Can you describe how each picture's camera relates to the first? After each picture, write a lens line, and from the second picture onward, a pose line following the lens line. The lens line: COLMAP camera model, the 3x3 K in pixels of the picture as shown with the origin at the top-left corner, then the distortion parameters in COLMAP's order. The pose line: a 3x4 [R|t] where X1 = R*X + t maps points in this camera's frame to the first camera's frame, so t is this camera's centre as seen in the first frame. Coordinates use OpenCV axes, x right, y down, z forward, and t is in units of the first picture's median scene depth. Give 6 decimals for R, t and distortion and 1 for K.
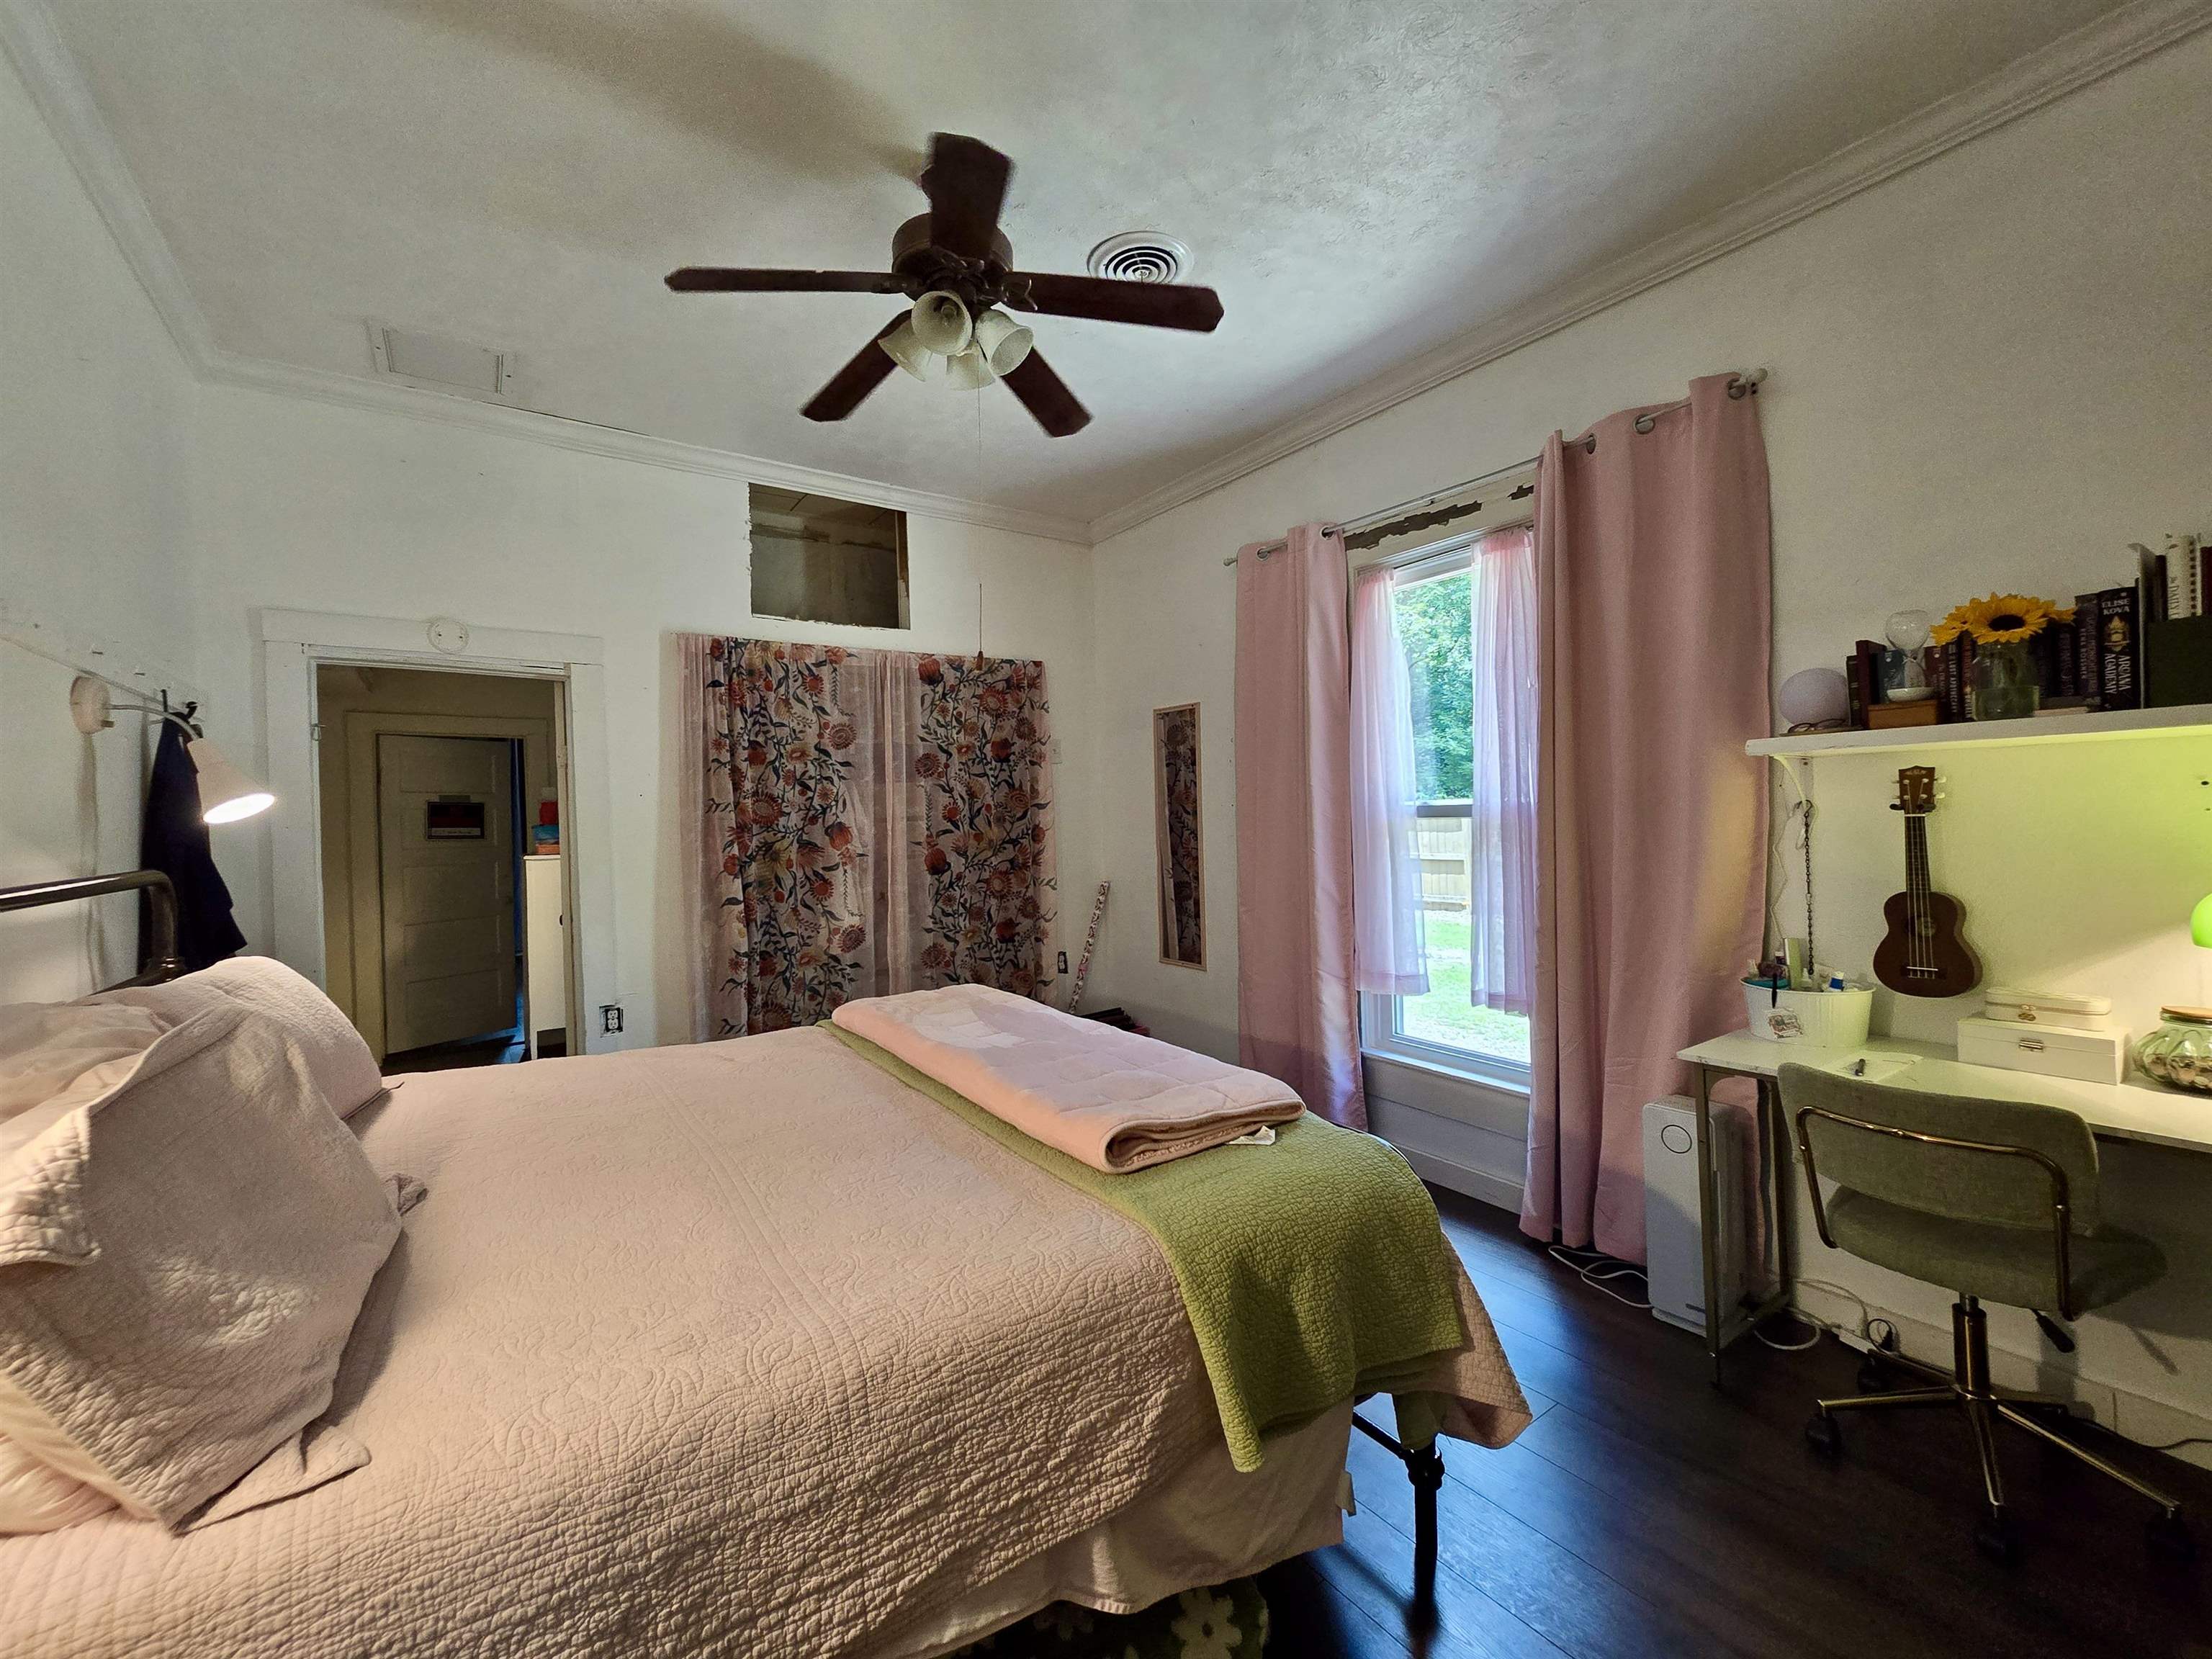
lens RADIAL K [[909.4, 0, 1103.3], [0, 909.4, 825.0], [0, 0, 1]] dist [-0.002874, -0.000679]
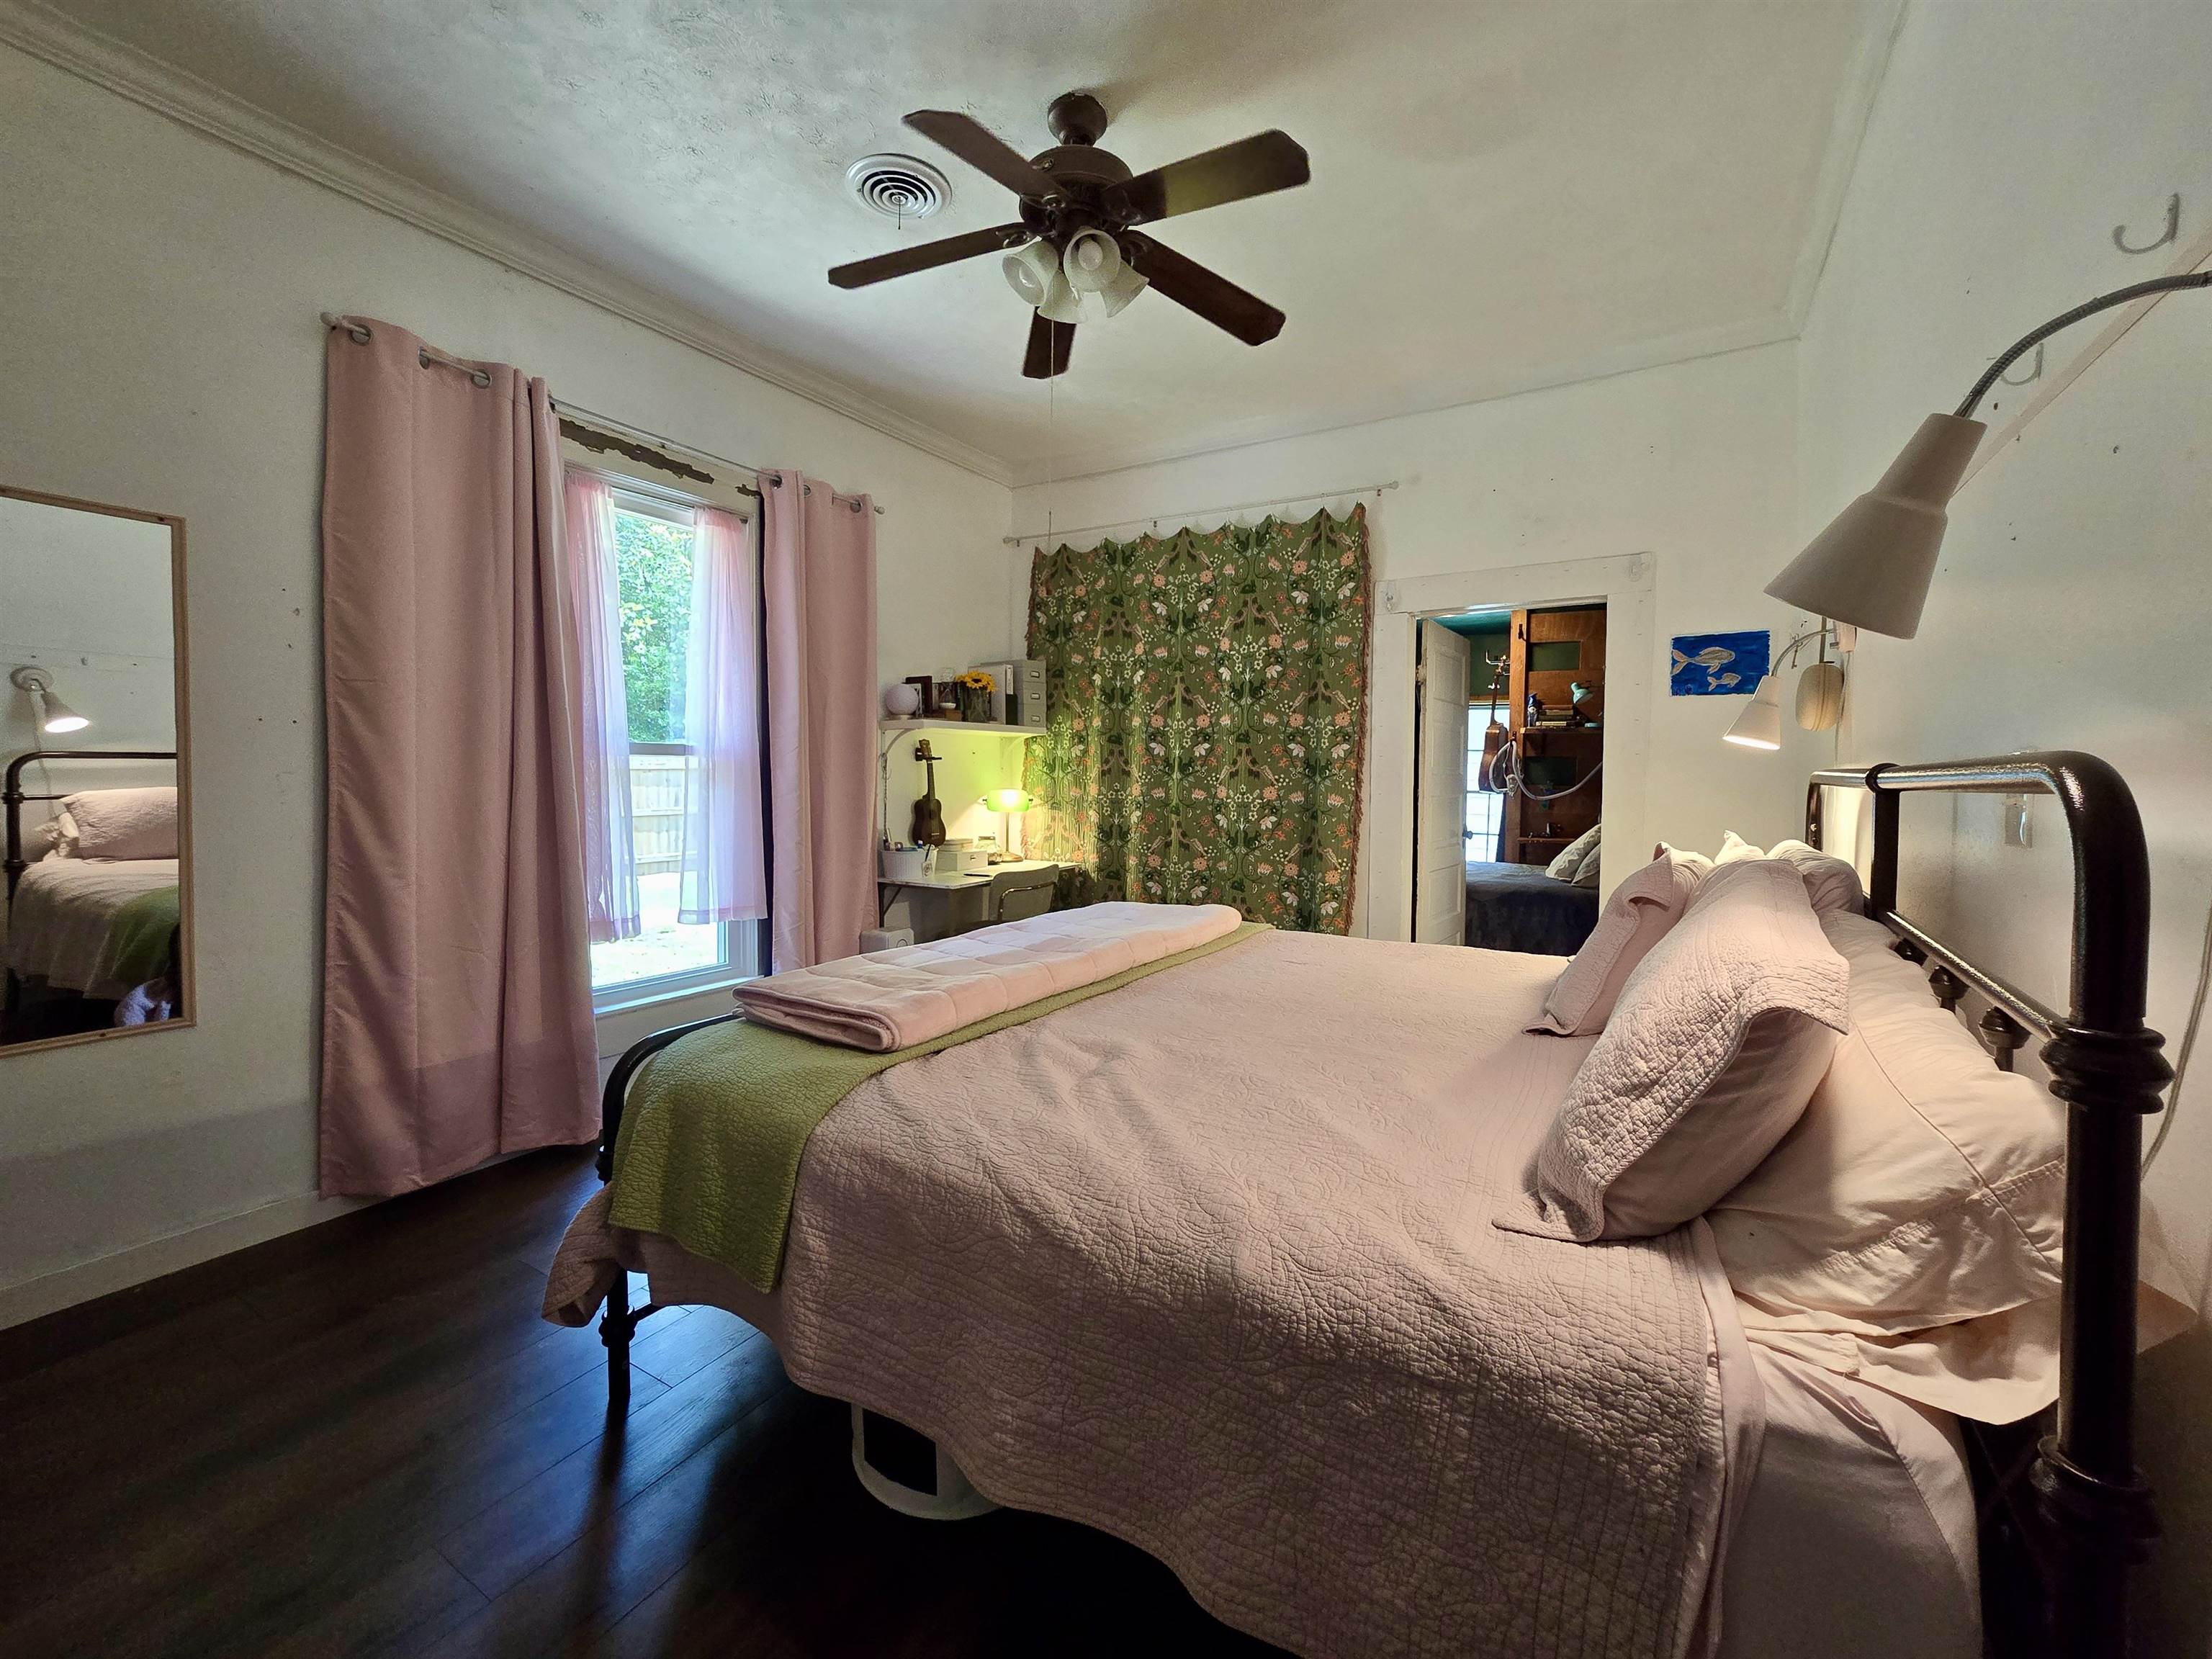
lens RADIAL K [[909.4, 0, 1099.2], [0, 909.4, 807.4], [0, 0, 1]] dist [-0.002874, -0.000679]
pose [[-0.404104, -0.038968, 0.913883, -0.851979], [-0.011367, 0.999229, 0.037581, 0.005958], [-0.914642, 0.004798, -0.404235, 1.054657]]
